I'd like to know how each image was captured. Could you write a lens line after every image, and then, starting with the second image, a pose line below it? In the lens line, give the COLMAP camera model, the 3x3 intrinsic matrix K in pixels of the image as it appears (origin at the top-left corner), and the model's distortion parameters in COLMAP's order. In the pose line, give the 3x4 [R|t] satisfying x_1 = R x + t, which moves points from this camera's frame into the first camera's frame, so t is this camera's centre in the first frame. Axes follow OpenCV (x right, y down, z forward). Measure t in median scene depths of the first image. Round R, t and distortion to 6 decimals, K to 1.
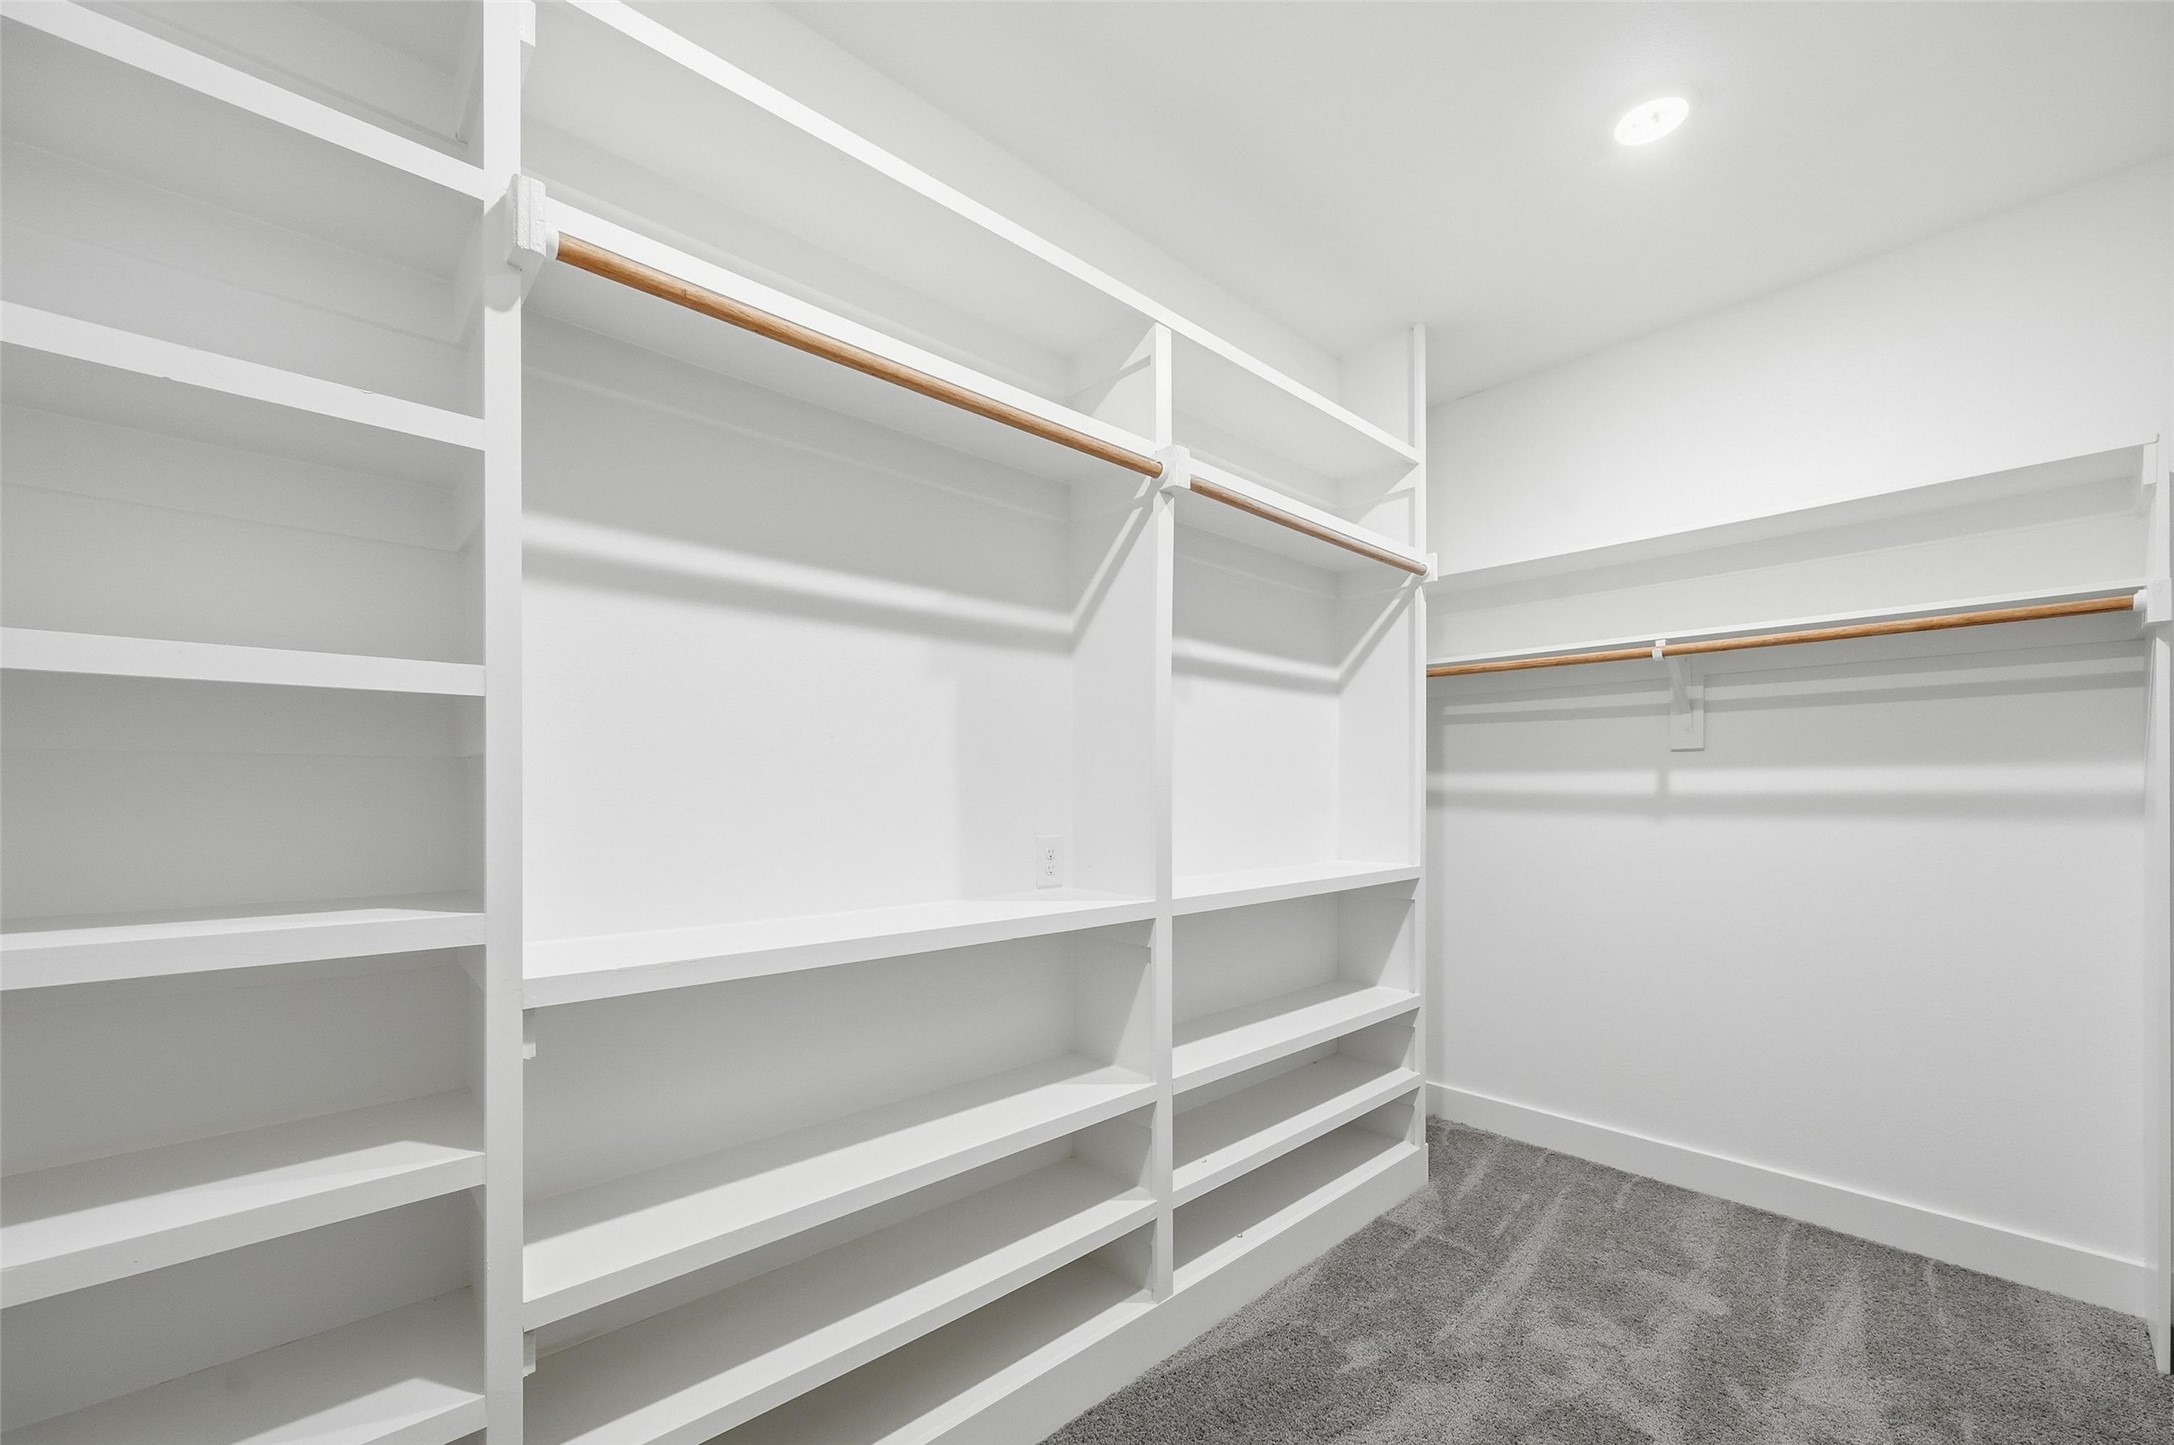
lens RADIAL K [[862.5, 0, 1091.2], [0, 862.5, 788.8], [0, 0, 1]] dist [-0.001998, -0.000137]
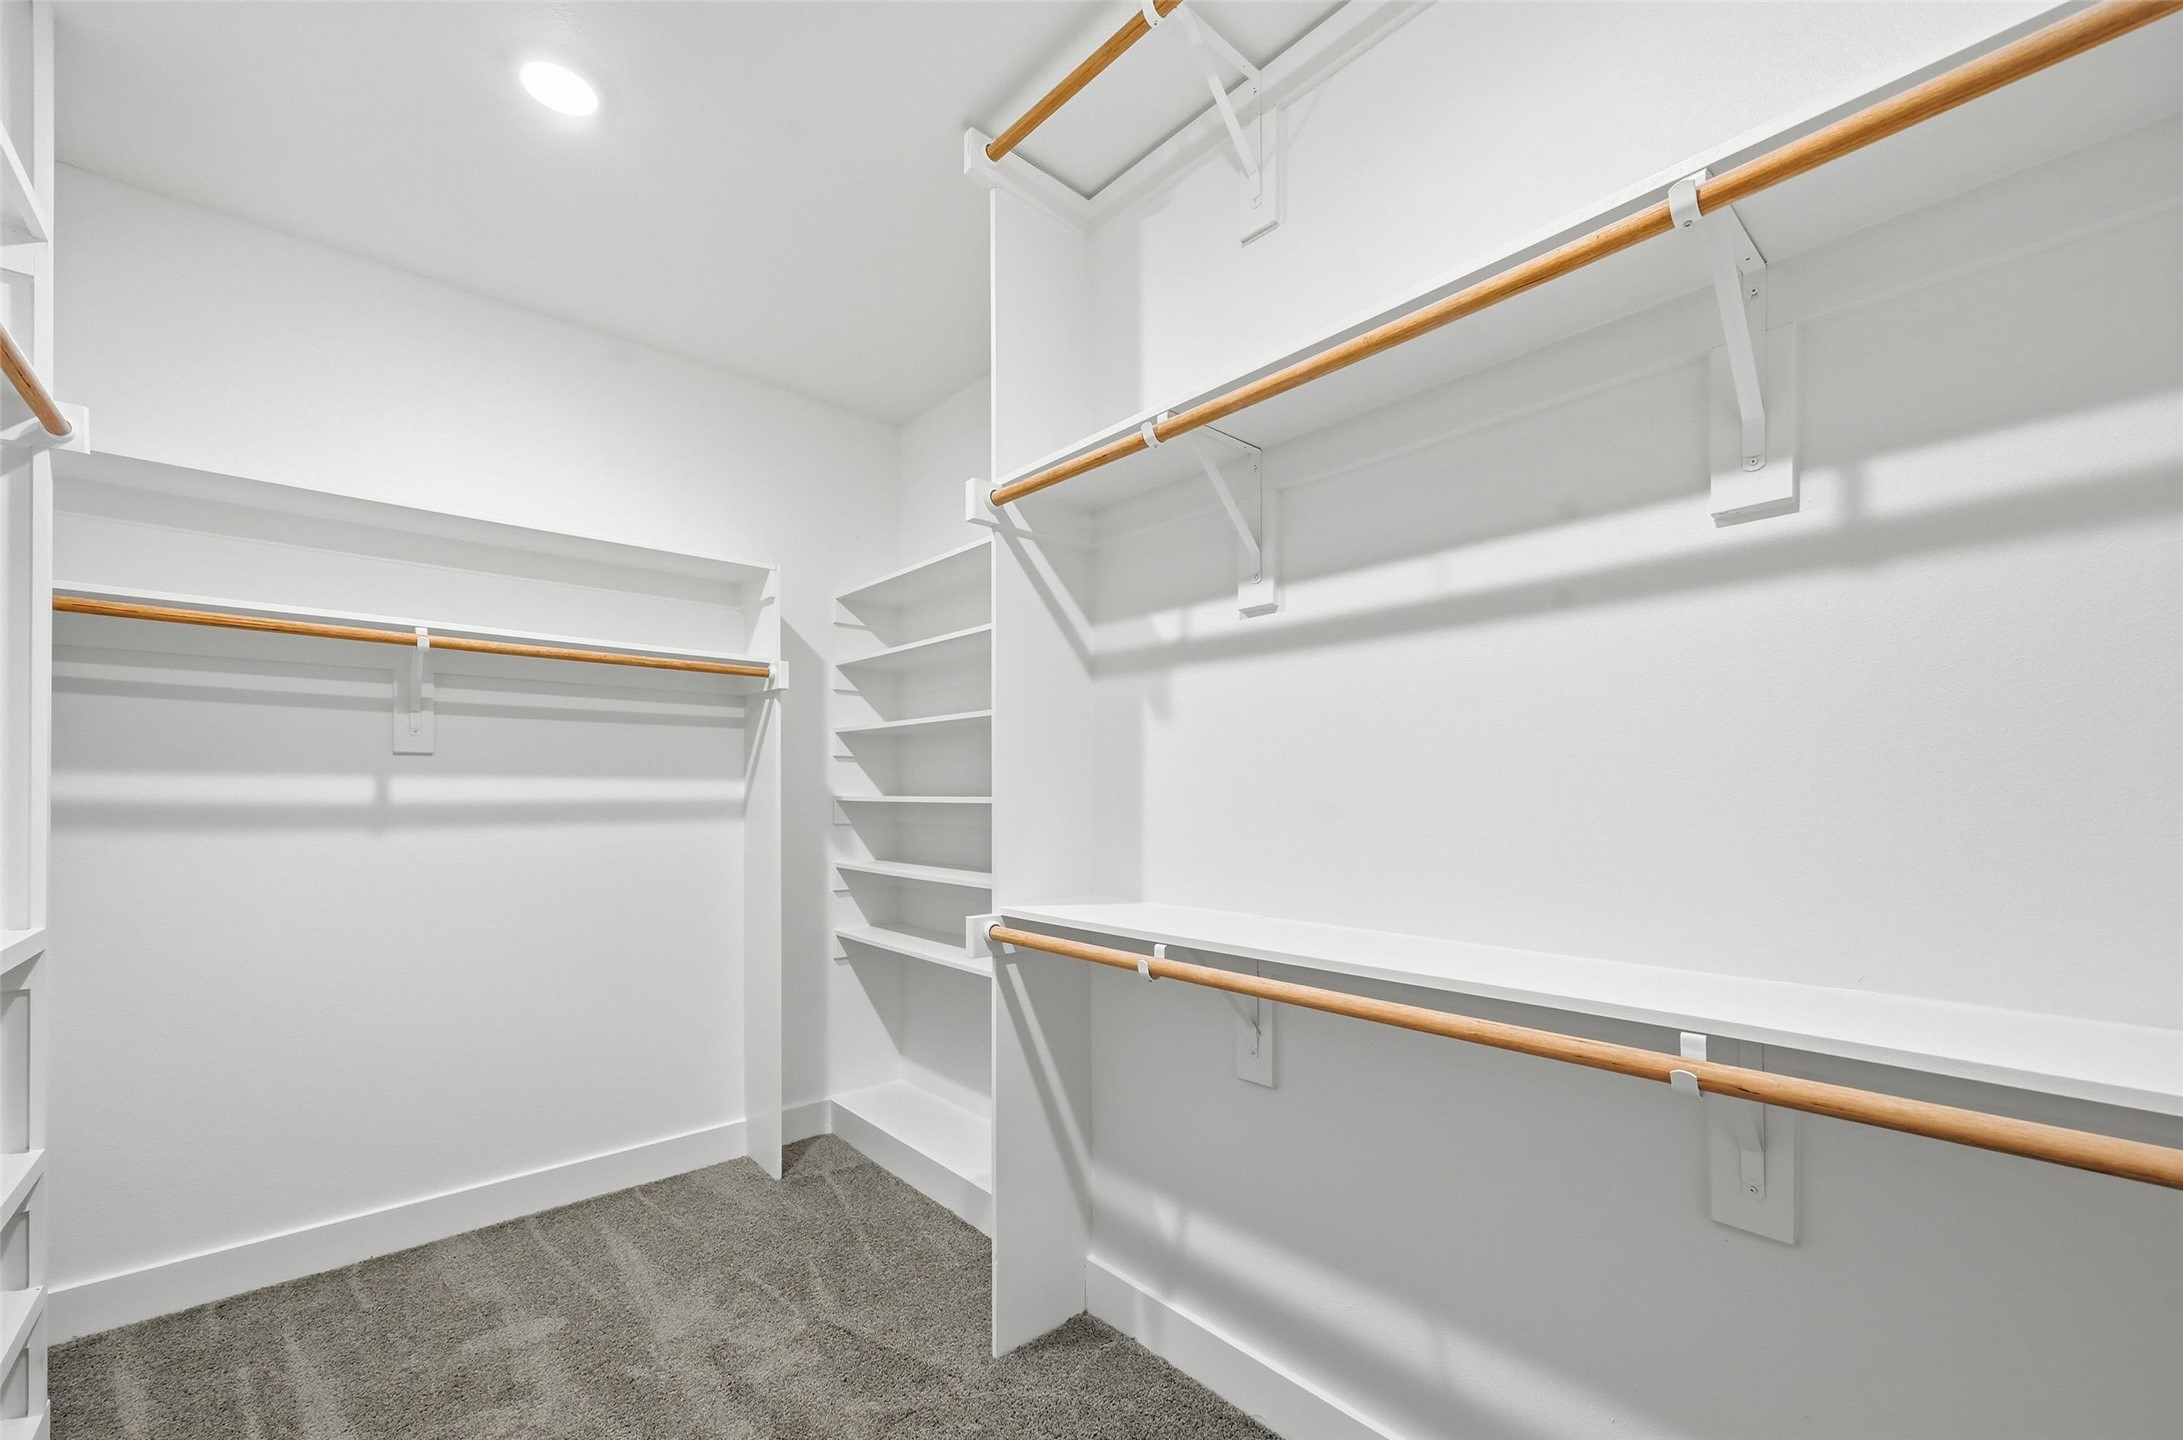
lens RADIAL K [[881.3, 0, 1101.0], [0, 881.3, 794.9], [0, 0, 1]] dist [0.002284, 0.000315]
pose [[0.006846, 0.000399, 0.999976, -0.228035], [-0.000726, 1.000000, -0.000394, -0.002955], [-0.999976, -0.000724, 0.006846, 0.299093]]
